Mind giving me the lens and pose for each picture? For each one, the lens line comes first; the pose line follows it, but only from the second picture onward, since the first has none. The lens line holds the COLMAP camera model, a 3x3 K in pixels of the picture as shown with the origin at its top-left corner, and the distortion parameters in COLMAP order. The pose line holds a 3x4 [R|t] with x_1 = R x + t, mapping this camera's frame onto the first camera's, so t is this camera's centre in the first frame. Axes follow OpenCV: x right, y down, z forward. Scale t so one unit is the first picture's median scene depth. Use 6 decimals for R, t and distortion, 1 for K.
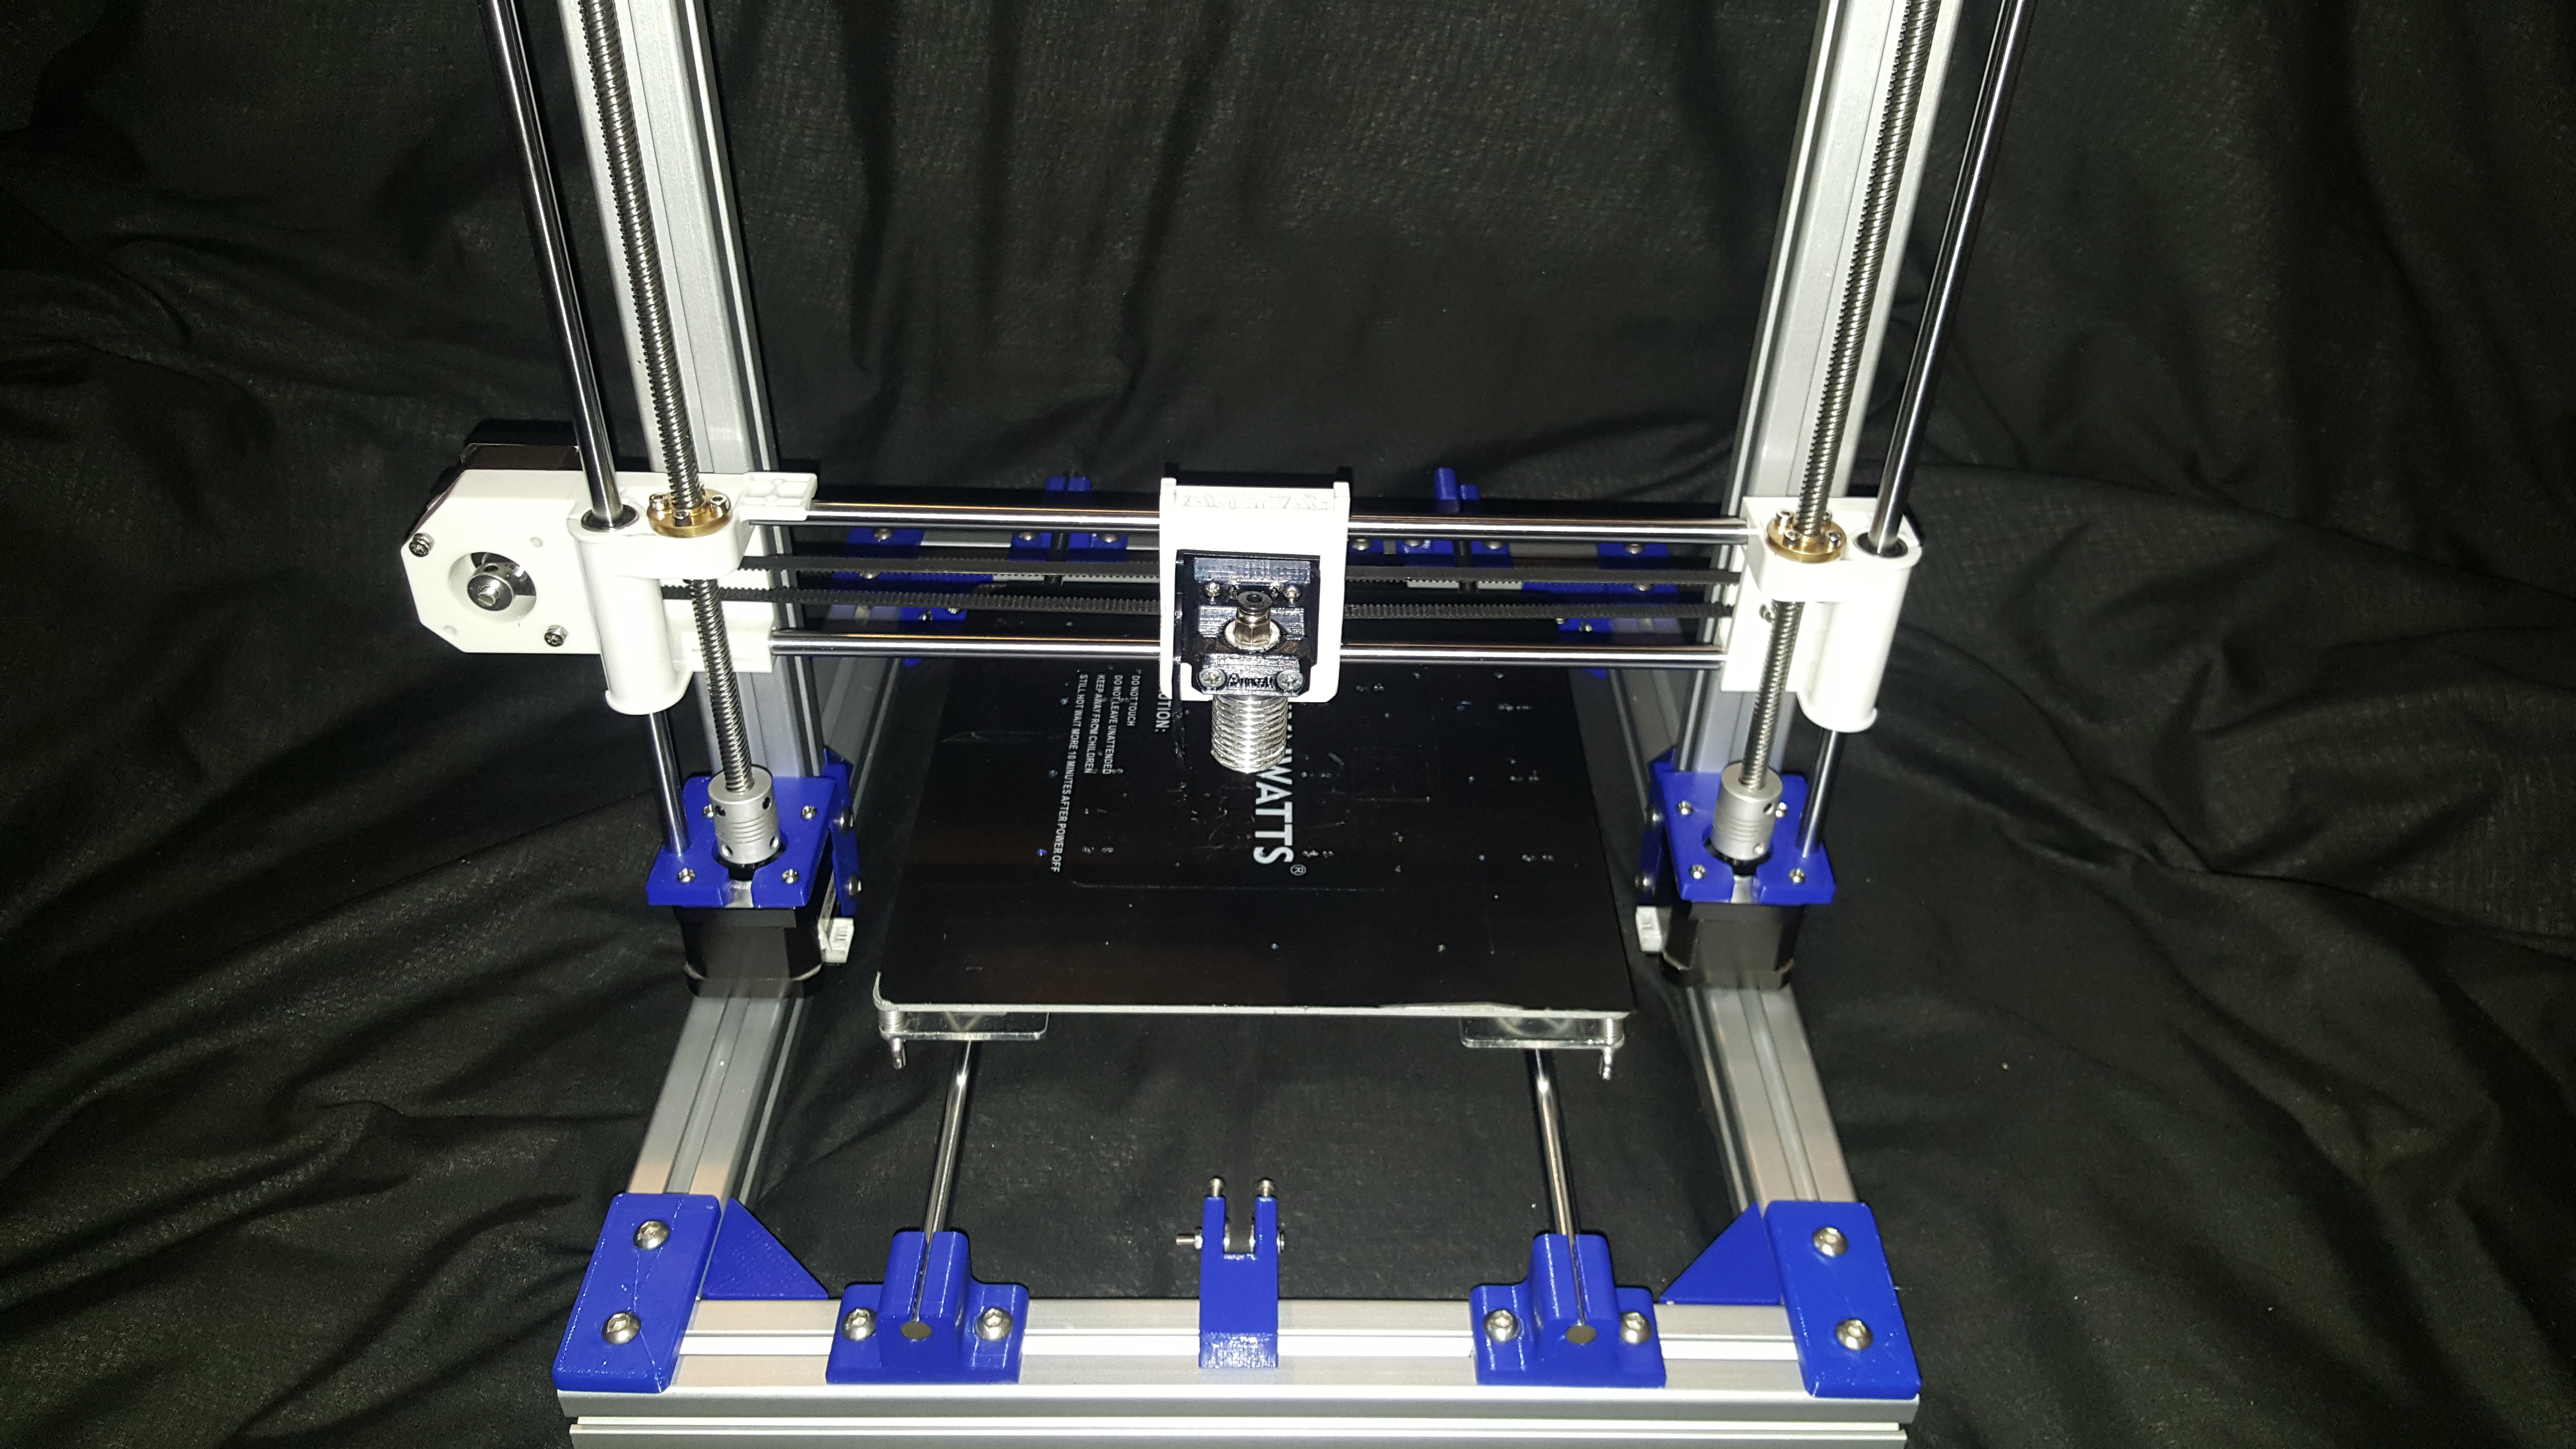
lens RADIAL K [[1903.7, 0, 1338.5], [0, 1903.7, 748.0], [0, 0, 1]] dist [-0.004721, -0.058944]
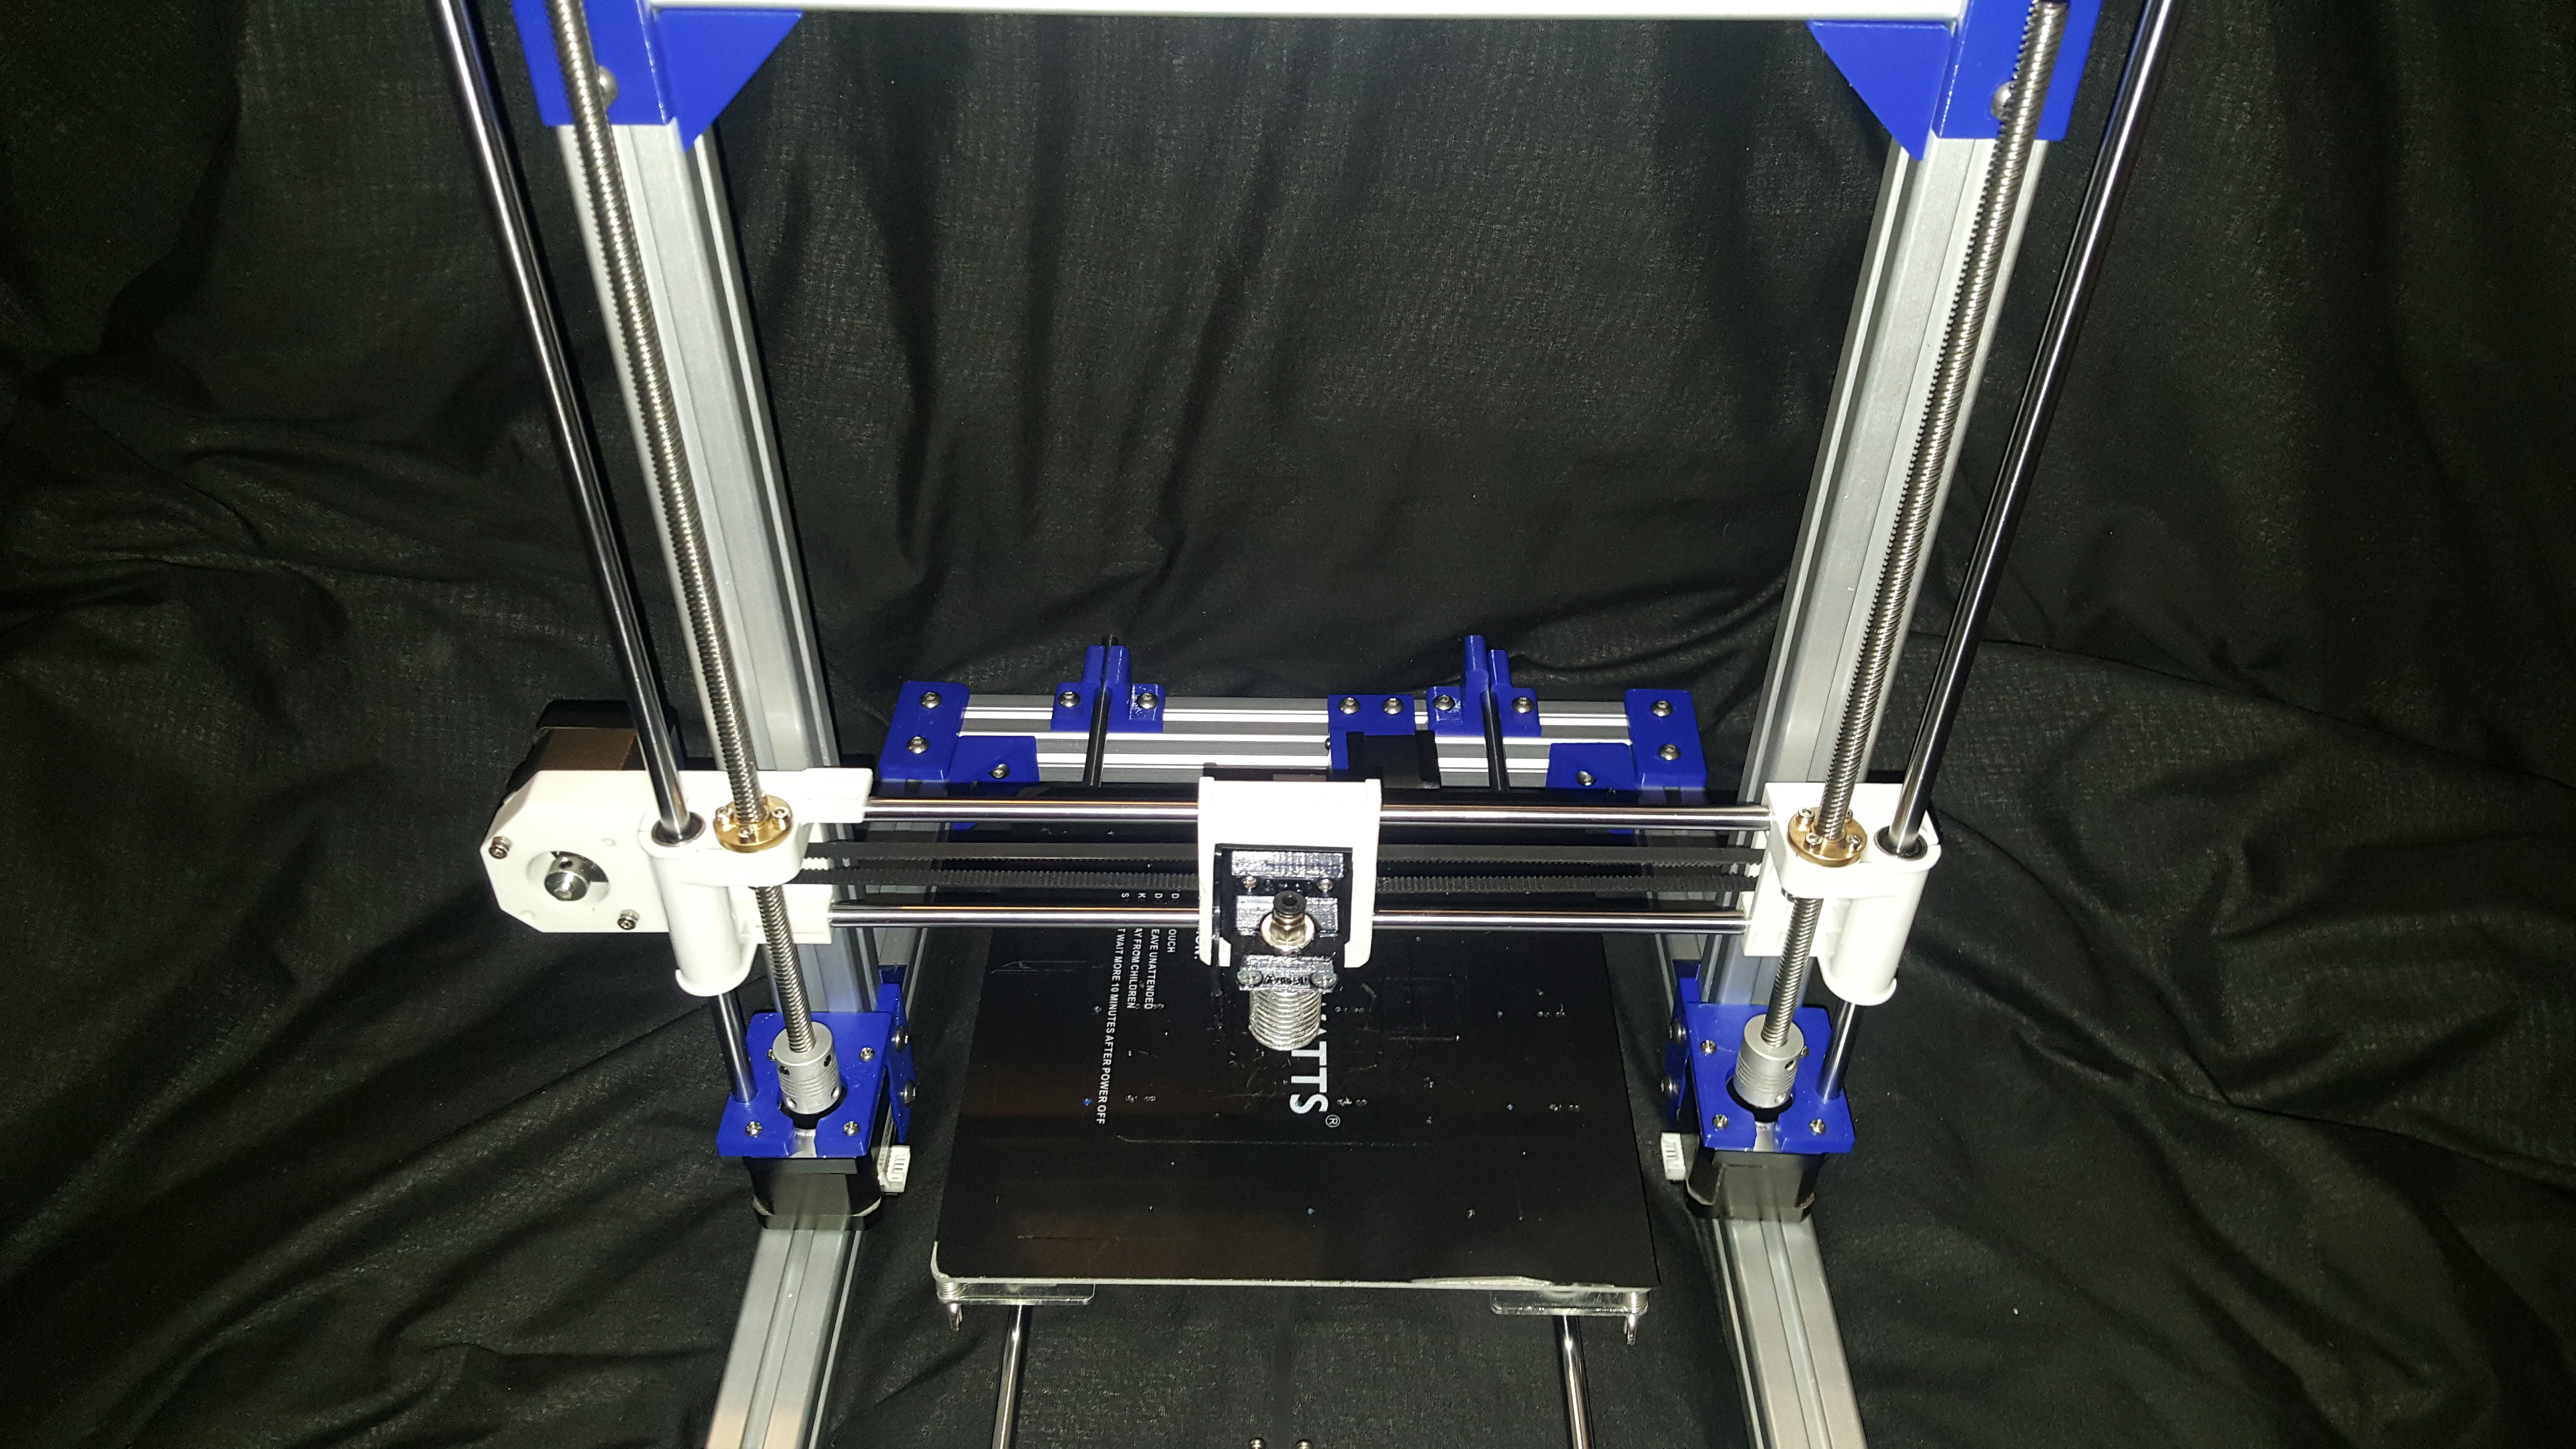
lens RADIAL K [[1903.7, 0, 1296.6], [0, 1903.7, 678.8], [0, 0, 1]] dist [-0.004721, -0.058944]
pose [[0.999224, -0.001723, -0.039351, 0.000264], [0.003633, 0.998816, 0.048515, -0.224900], [0.039221, -0.048620, 0.998047, -0.028873]]
